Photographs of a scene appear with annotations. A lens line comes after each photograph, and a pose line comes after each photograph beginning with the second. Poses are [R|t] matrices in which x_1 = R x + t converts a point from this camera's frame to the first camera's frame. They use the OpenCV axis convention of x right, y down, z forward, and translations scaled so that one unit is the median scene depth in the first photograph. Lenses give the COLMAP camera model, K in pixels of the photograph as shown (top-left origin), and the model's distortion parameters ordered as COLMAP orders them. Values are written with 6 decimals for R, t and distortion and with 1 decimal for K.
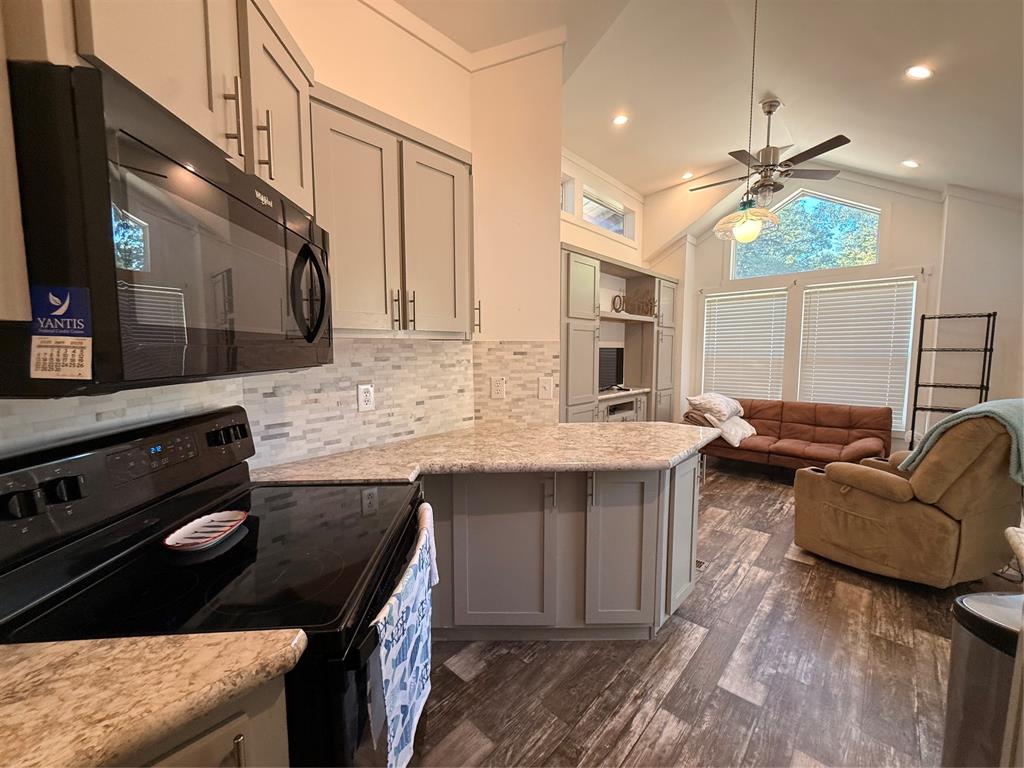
lens RADIAL K [[407.9, 0, 514.8], [0, 407.9, 384.3], [0, 0, 1]] dist [0.002508, -0.000367]
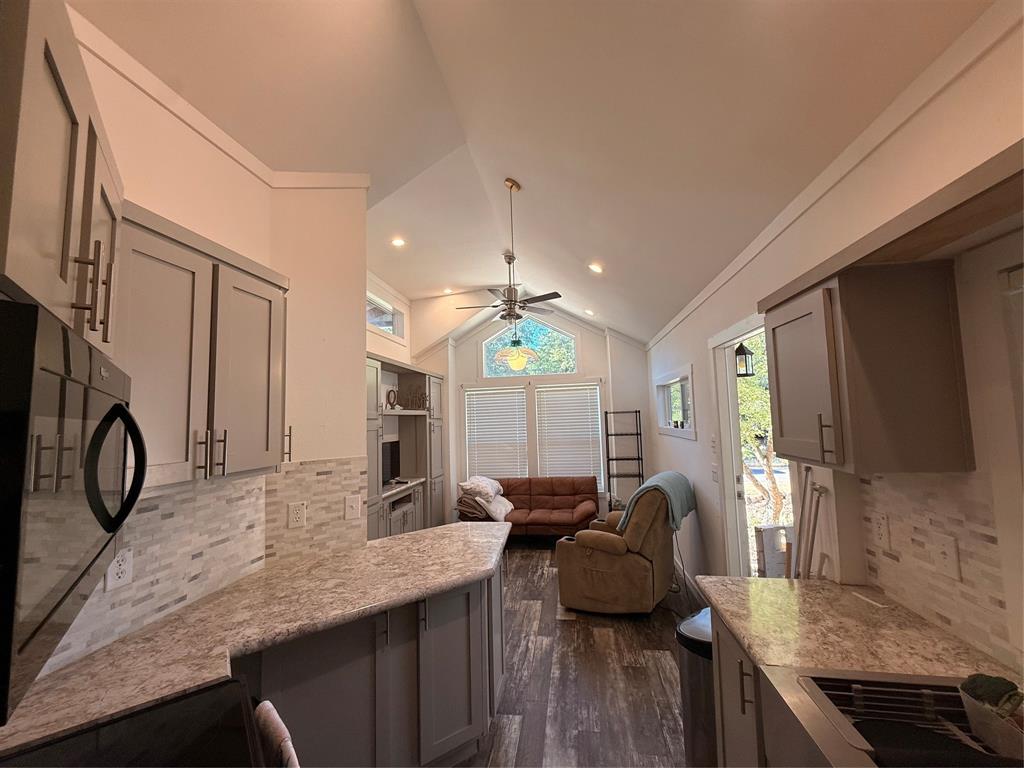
lens RADIAL K [[407.9, 0, 512.7], [0, 407.9, 385.8], [0, 0, 1]] dist [0.002508, -0.000367]
pose [[0.826661, 0.019878, 0.562348, -0.120420], [0.079662, 0.985176, -0.151929, -0.072855], [-0.557032, 0.170392, 0.812823, -0.023403]]
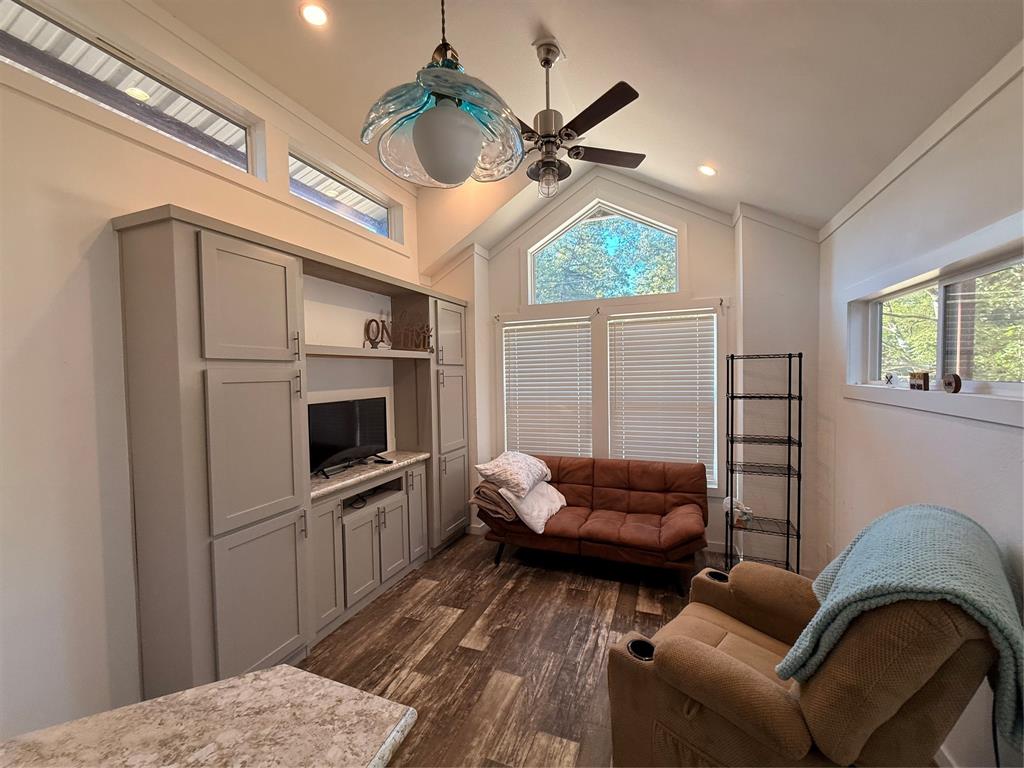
lens RADIAL K [[407.9, 0, 516.4], [0, 407.9, 383.7], [0, 0, 1]] dist [0.002508, -0.000367]
pose [[0.929623, -0.025748, 0.367610, 0.342265], [0.047832, 0.997548, -0.051089, -0.103568], [-0.365394, 0.065077, 0.928576, 0.460929]]
